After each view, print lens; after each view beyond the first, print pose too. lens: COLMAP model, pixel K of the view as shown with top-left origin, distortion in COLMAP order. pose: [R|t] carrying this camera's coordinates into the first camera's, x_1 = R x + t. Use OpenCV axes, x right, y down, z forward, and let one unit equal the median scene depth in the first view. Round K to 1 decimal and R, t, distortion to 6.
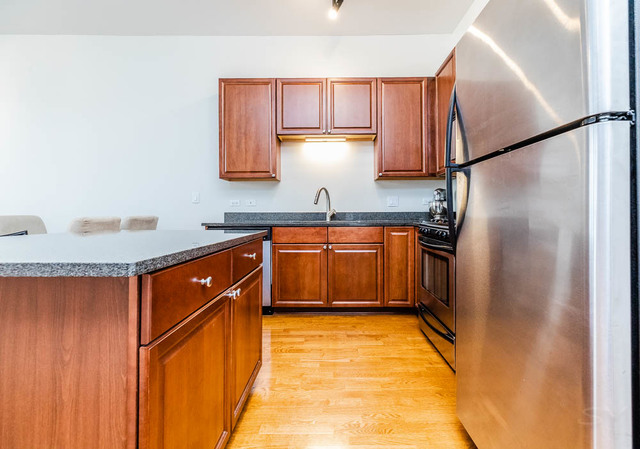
lens RADIAL K [[299.5, 0, 320.2], [0, 299.5, 210.9], [0, 0, 1]] dist [-0.000875, 0.000092]
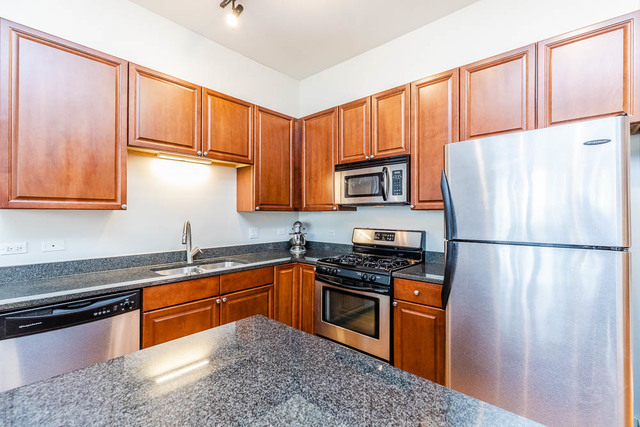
lens RADIAL K [[289.2, 0, 321.5], [0, 289.2, 212.1], [0, 0, 1]] dist [0.010703, -0.002525]
pose [[0.652306, 0.007242, 0.757921, -0.359591], [-0.010400, 0.999946, -0.000604, -0.110665], [-0.757884, -0.007488, 0.652346, 0.247669]]
